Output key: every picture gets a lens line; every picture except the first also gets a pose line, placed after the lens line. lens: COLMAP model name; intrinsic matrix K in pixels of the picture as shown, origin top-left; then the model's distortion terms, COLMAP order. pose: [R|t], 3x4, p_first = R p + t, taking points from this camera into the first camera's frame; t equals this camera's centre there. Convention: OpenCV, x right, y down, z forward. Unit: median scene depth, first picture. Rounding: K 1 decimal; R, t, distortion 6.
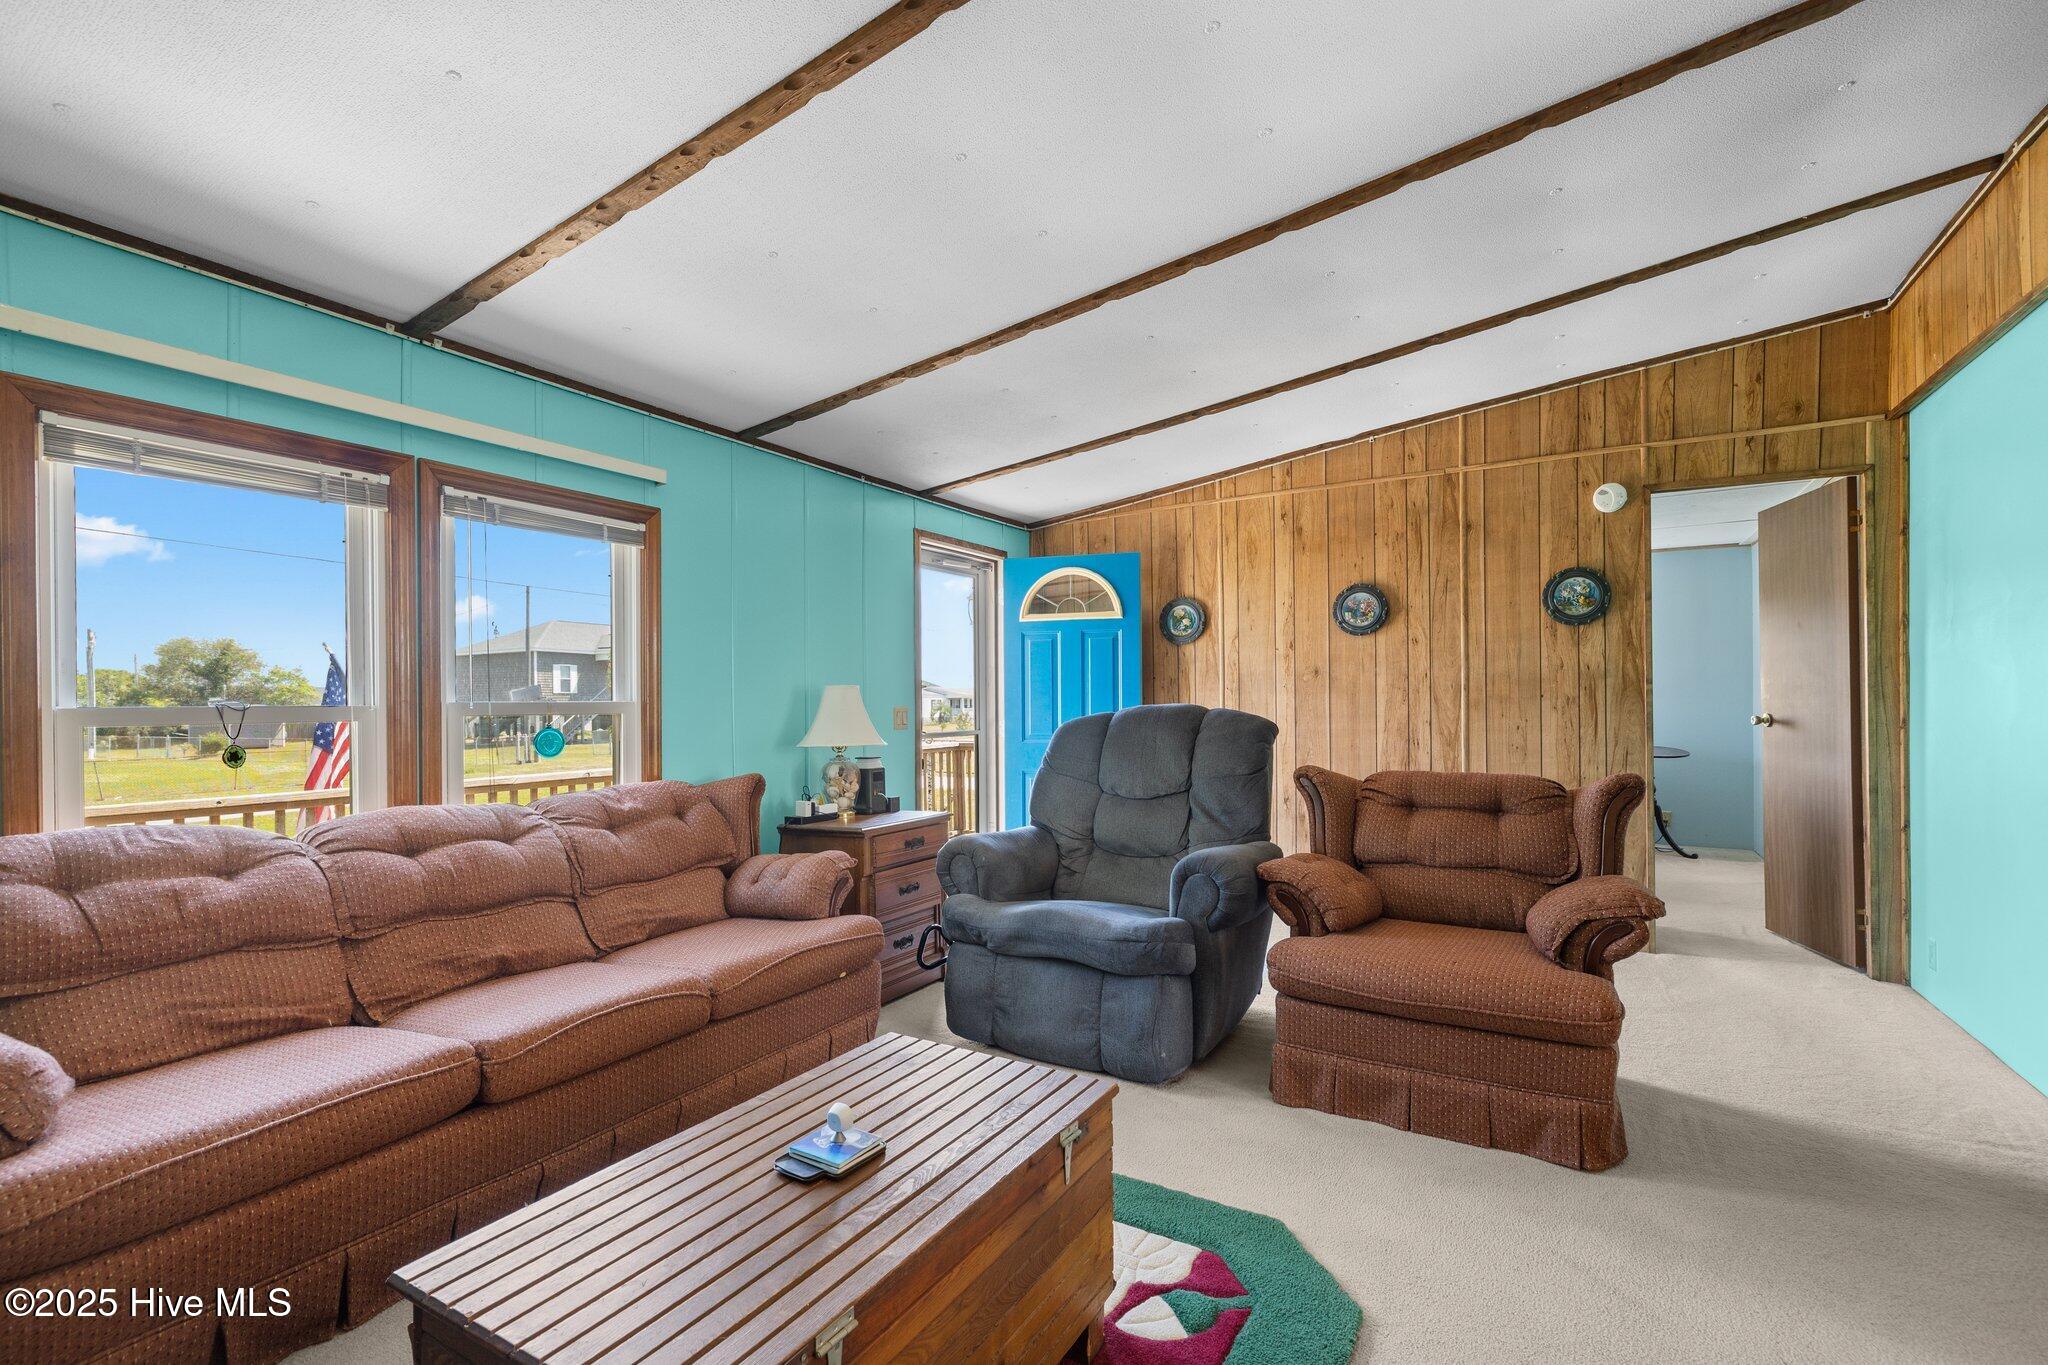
lens RADIAL K [[911.7, 0, 1025.6], [0, 911.7, 704.2], [0, 0, 1]] dist [0.002158, 0.000965]
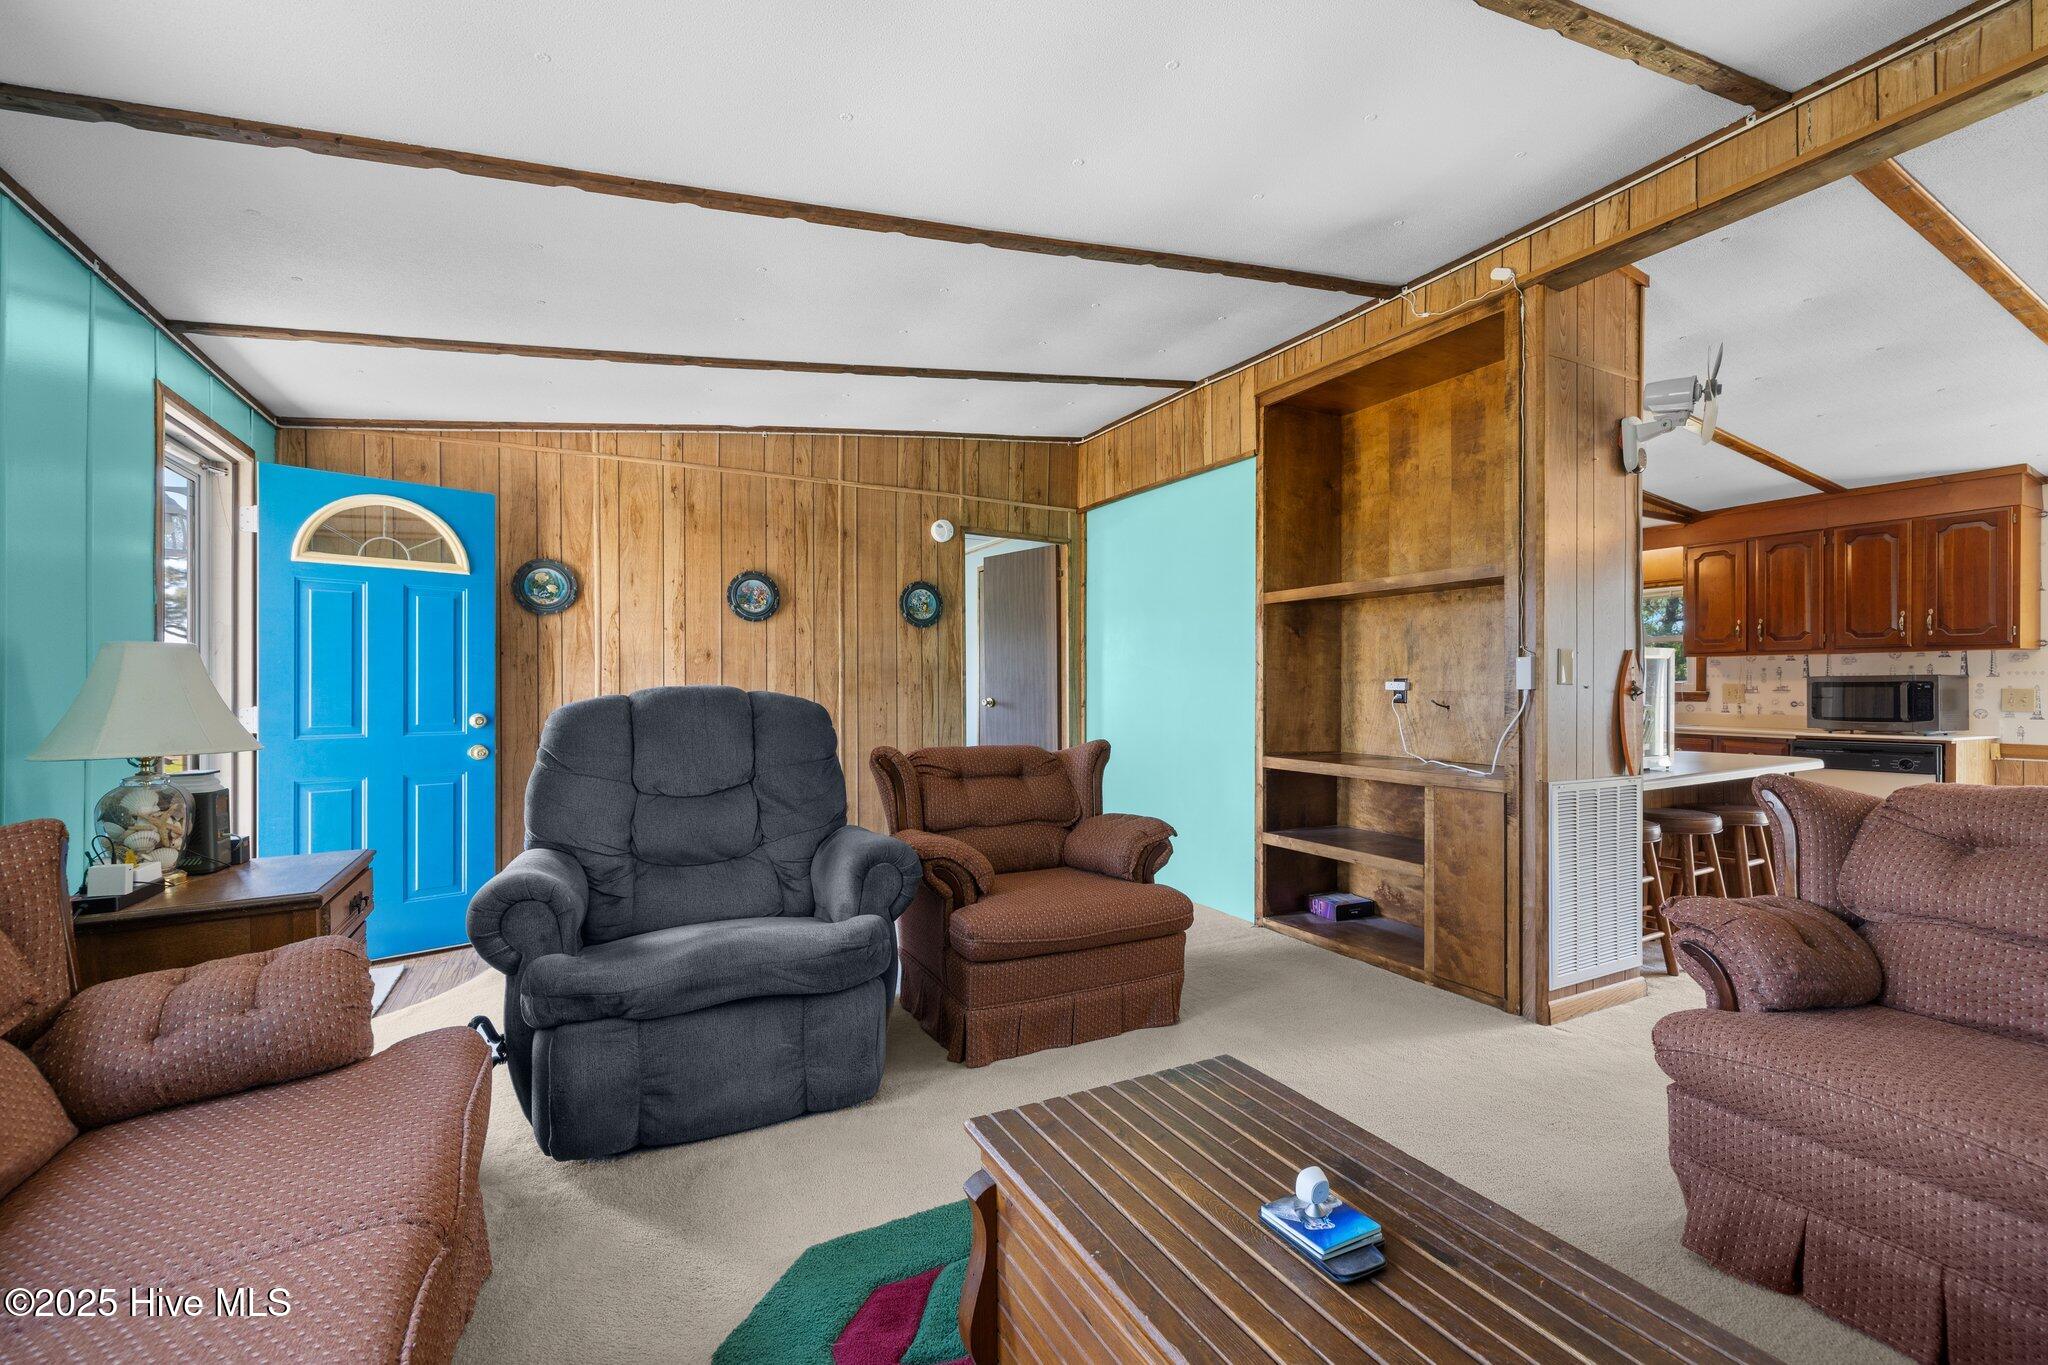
lens RADIAL K [[855.7, 0, 1015.1], [0, 855.7, 684.9], [0, 0, 1]] dist [0.000053, -0.000259]
pose [[0.526551, 0.014724, 0.850016, -0.322343], [-0.007587, 0.999892, -0.012620, 0.006293], [-0.850110, 0.000196, 0.526605, 0.264398]]
